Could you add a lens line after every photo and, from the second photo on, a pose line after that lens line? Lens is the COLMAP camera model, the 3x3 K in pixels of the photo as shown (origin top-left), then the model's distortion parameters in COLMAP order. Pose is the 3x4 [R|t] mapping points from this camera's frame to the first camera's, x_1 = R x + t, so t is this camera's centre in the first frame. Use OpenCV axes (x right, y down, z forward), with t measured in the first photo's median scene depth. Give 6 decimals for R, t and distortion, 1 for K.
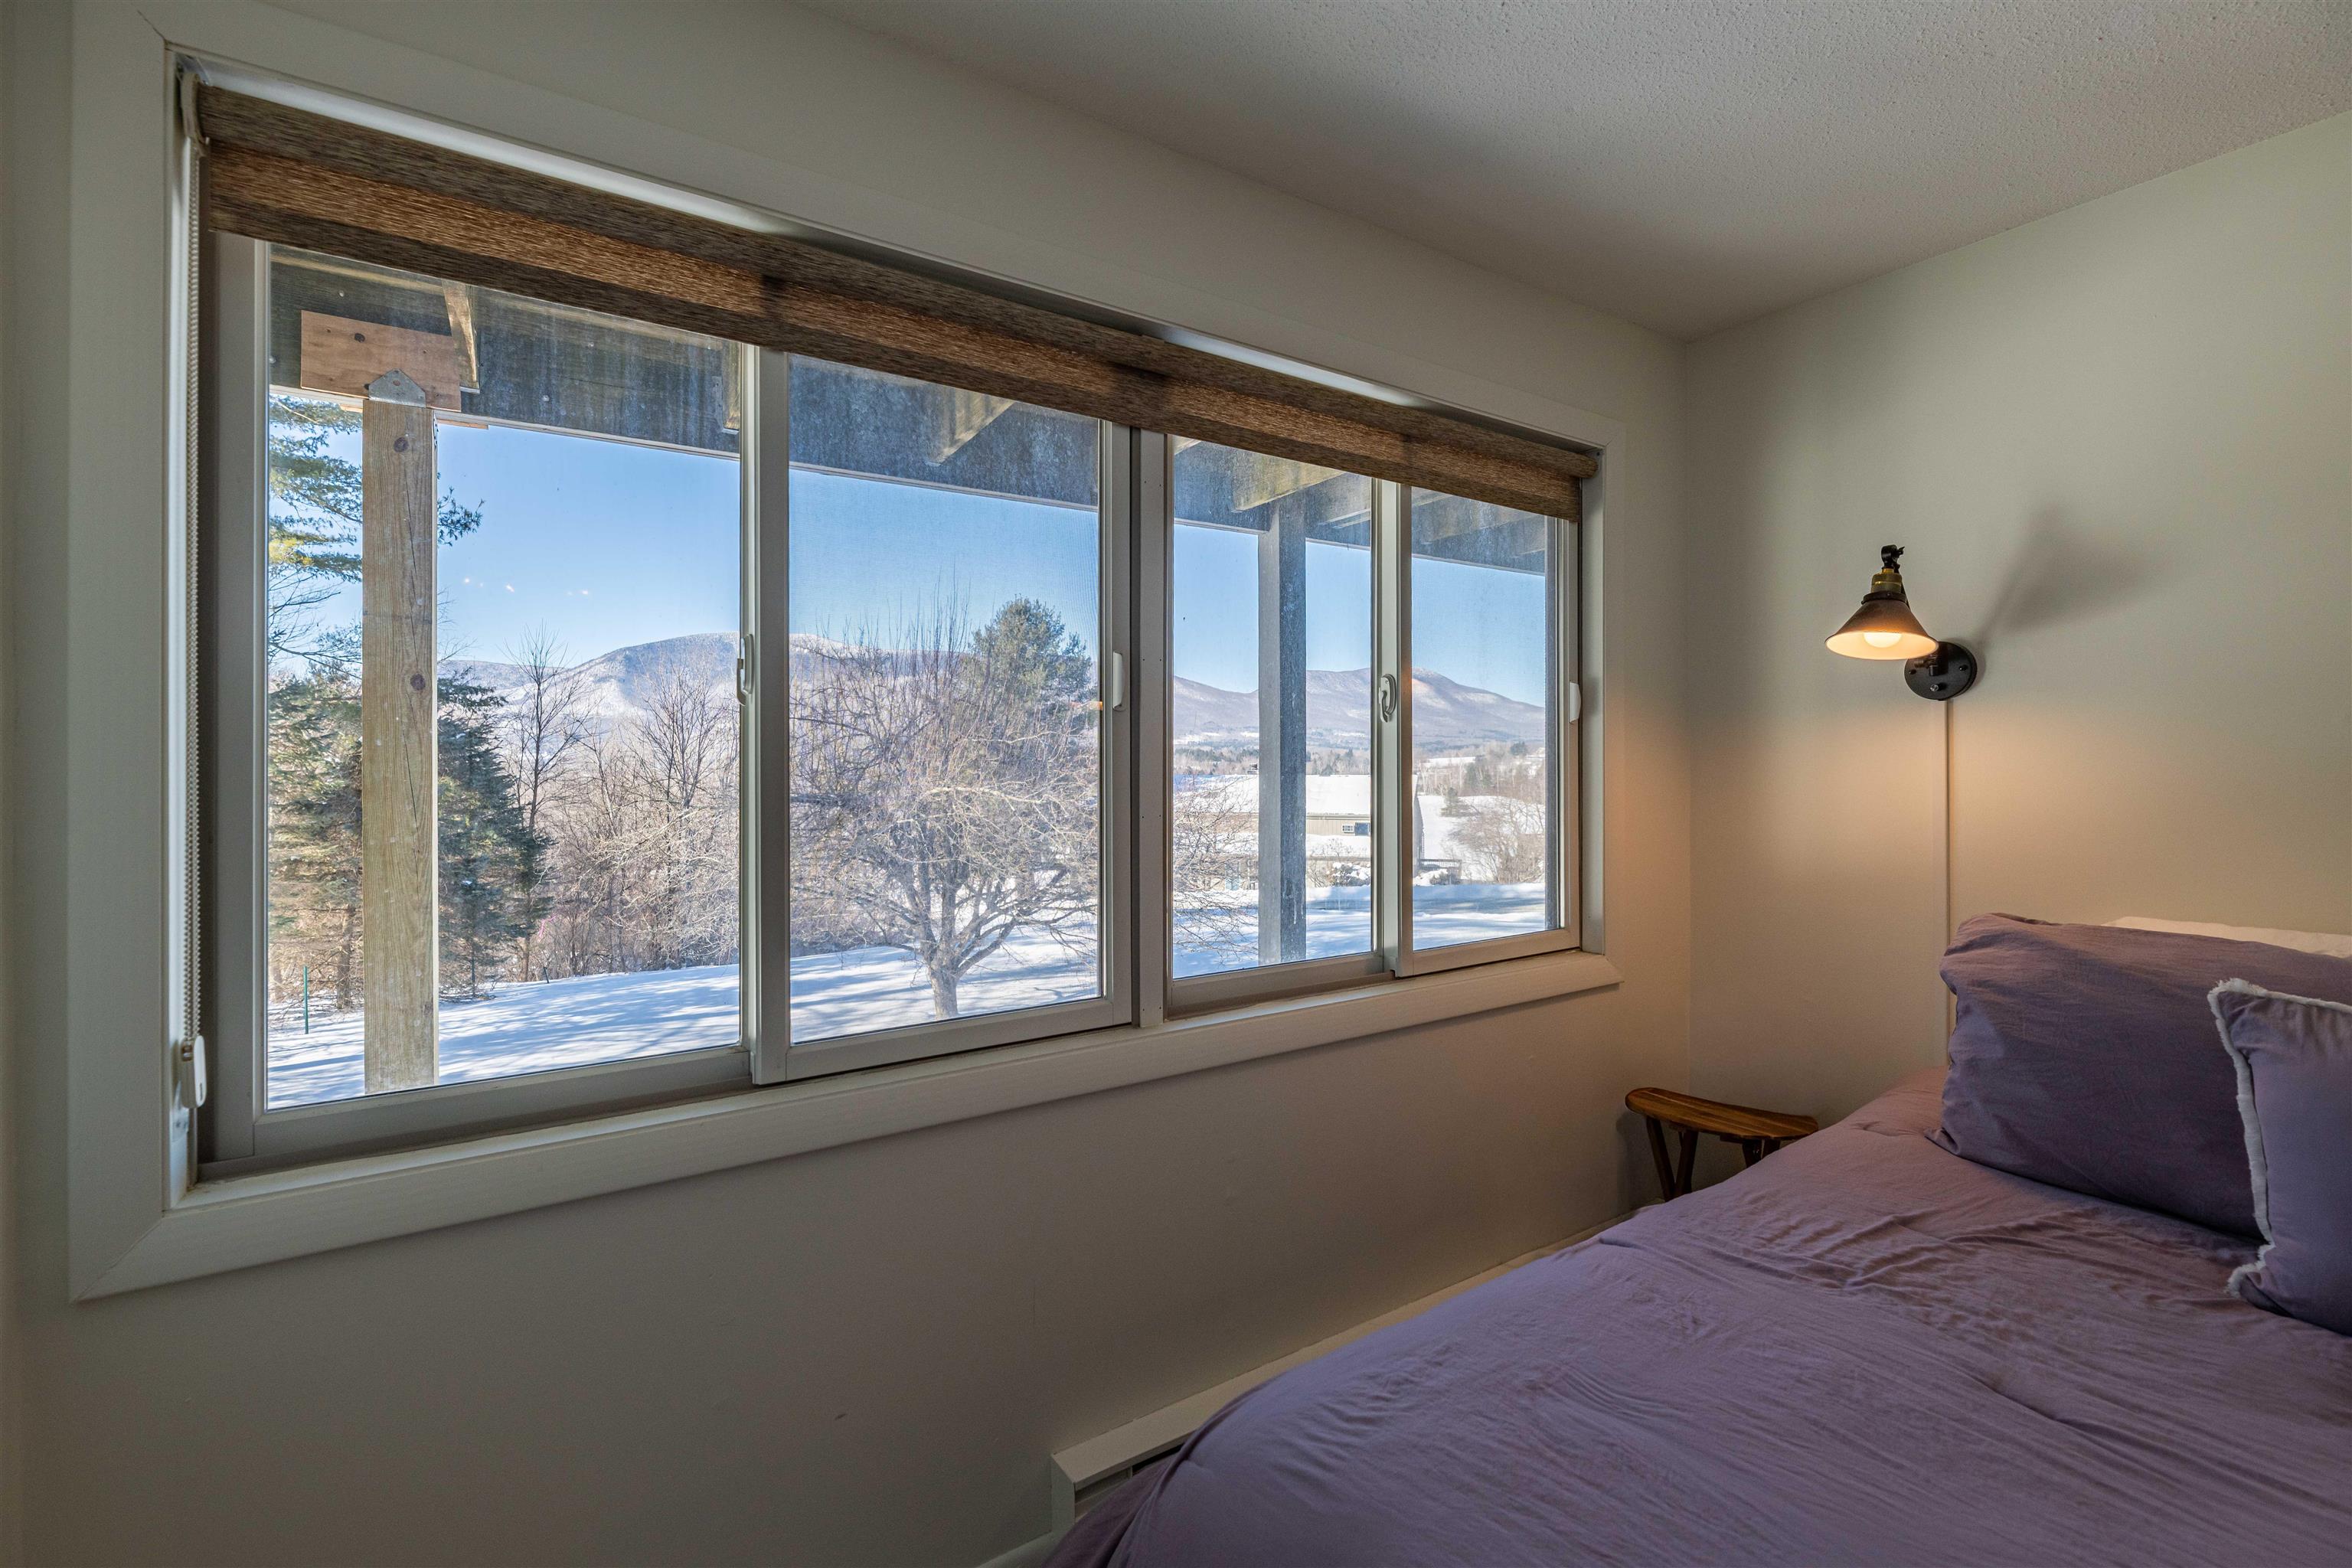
lens RADIAL K [[1017.7, 0, 1183.9], [0, 1017.7, 768.3], [0, 0, 1]] dist [-0.000757, -0.001297]
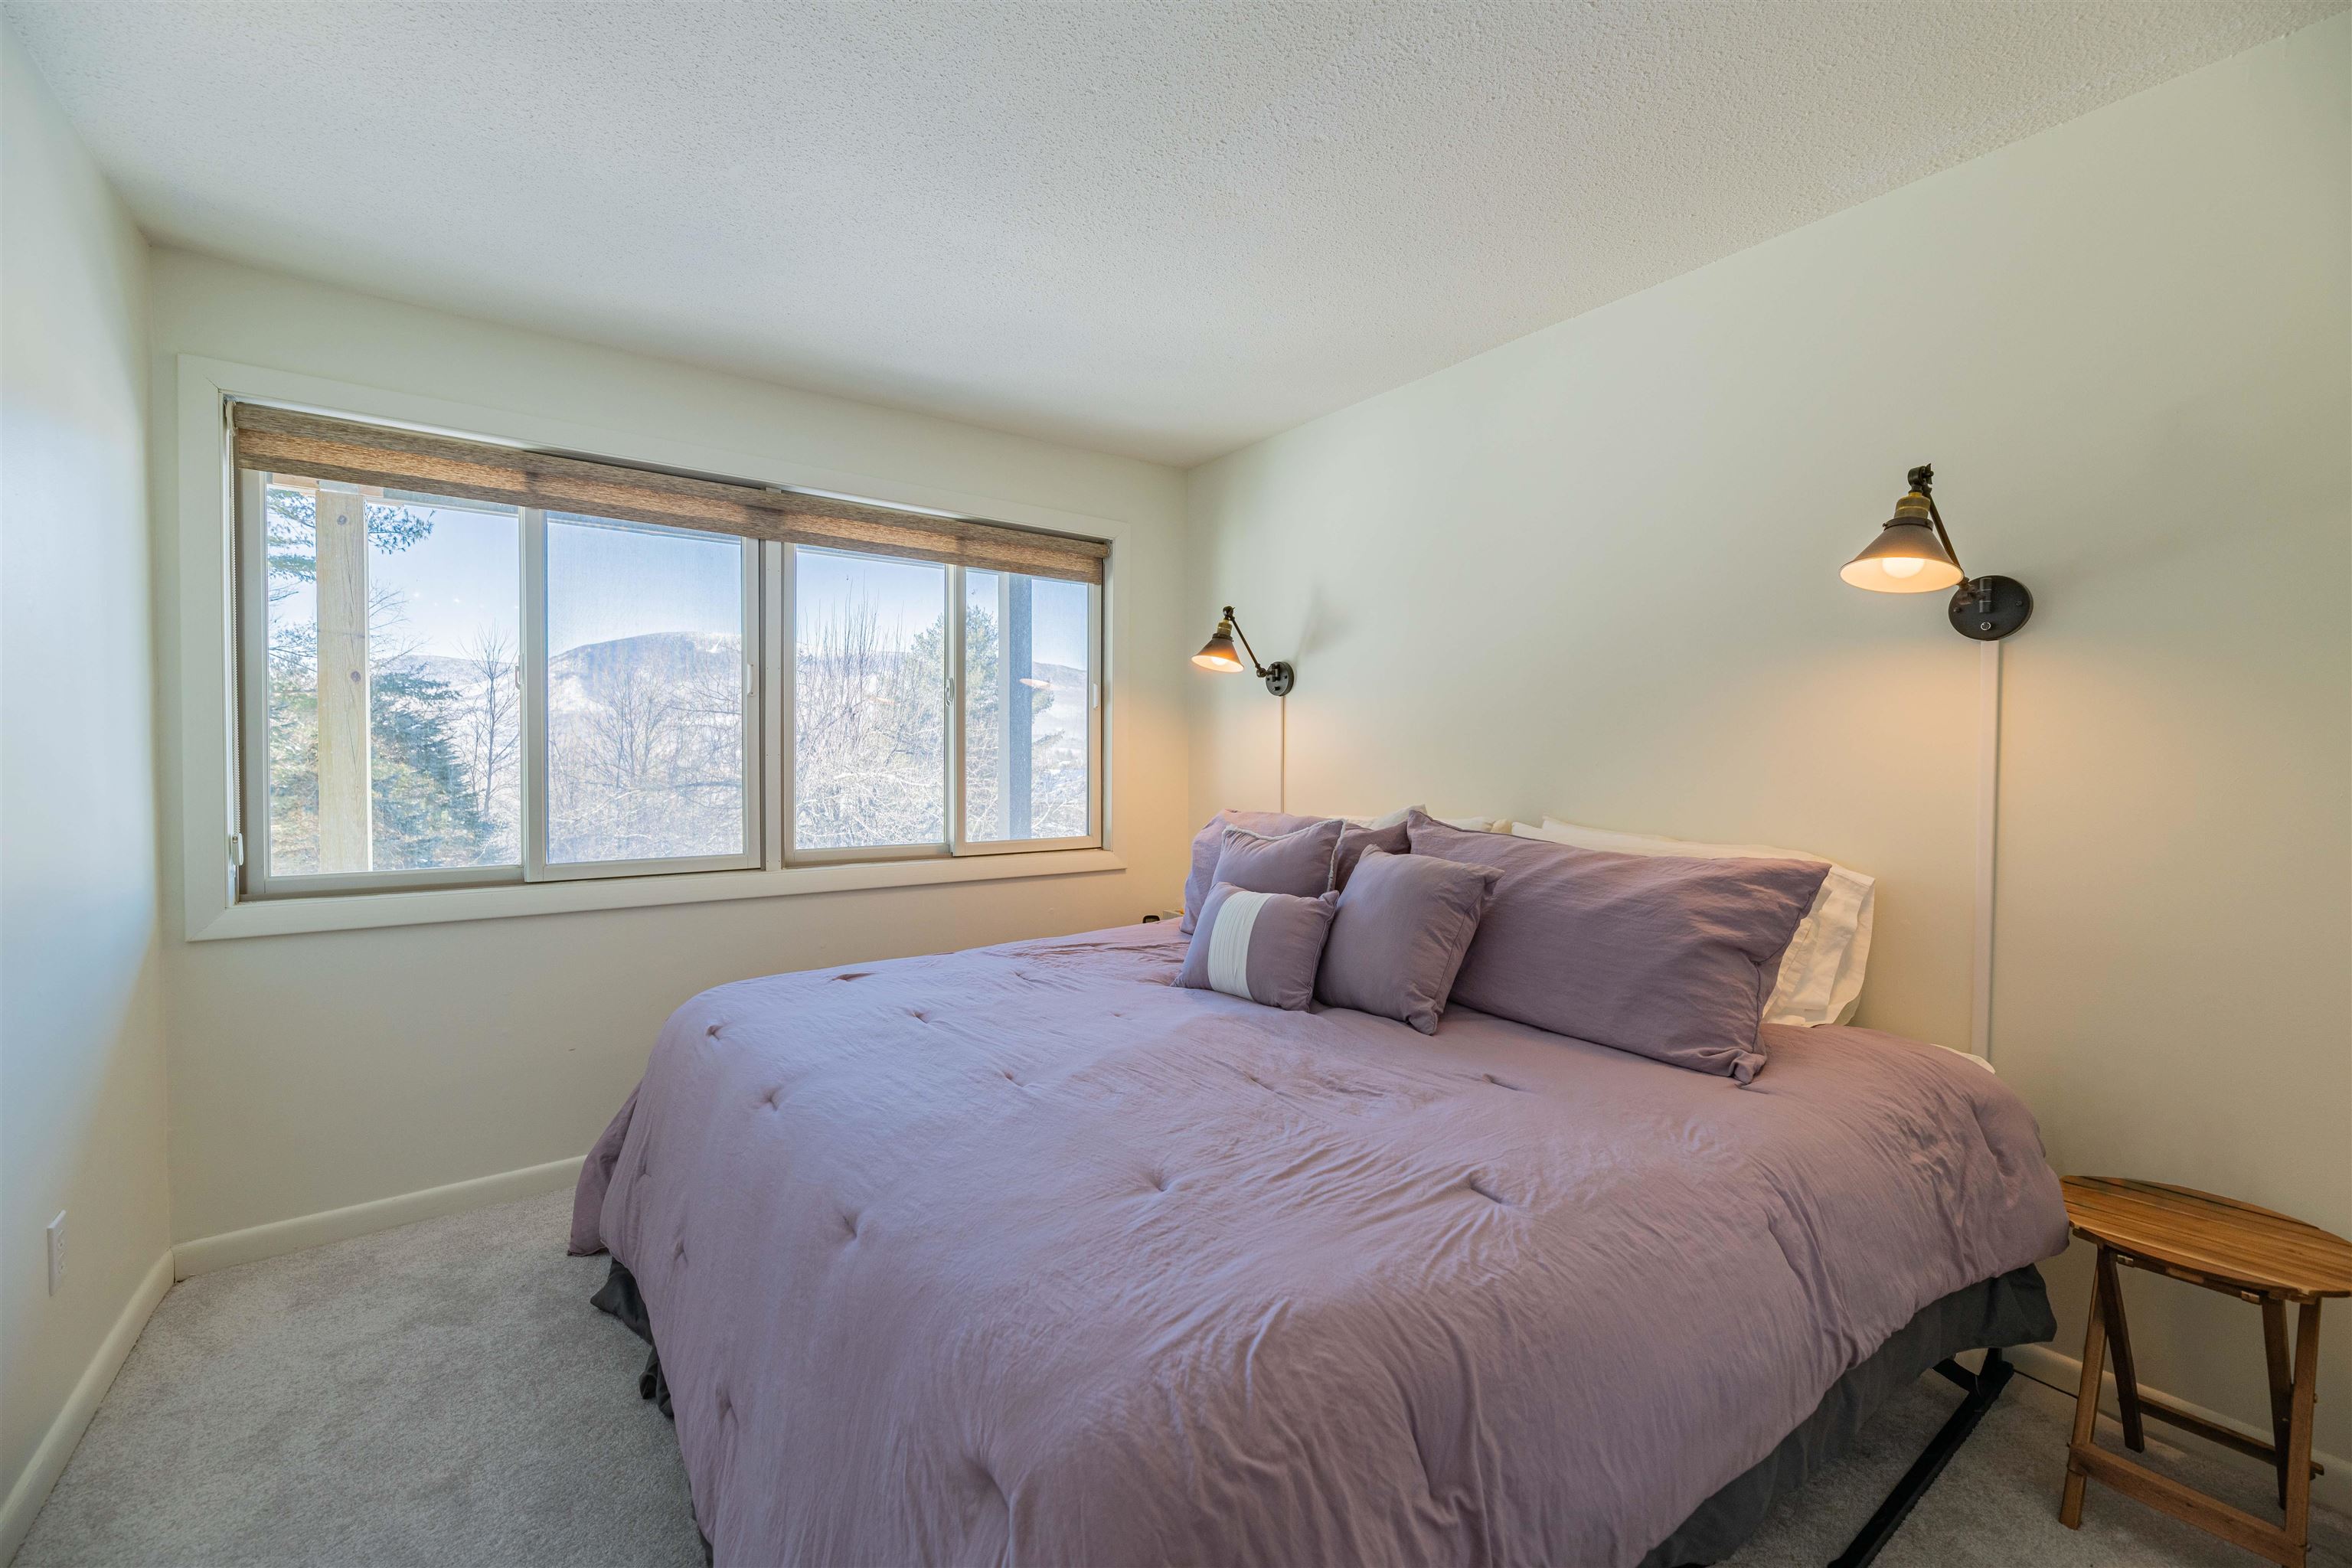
lens RADIAL K [[953.1, 0, 1176.0], [0, 953.1, 784.0], [0, 0, 1]] dist [-0.001198, 0.000447]
pose [[0.998687, 0.004555, 0.051024, 0.423612], [-0.005565, 0.999791, 0.019673, 0.043547], [-0.050924, -0.019931, 0.998504, -0.516669]]
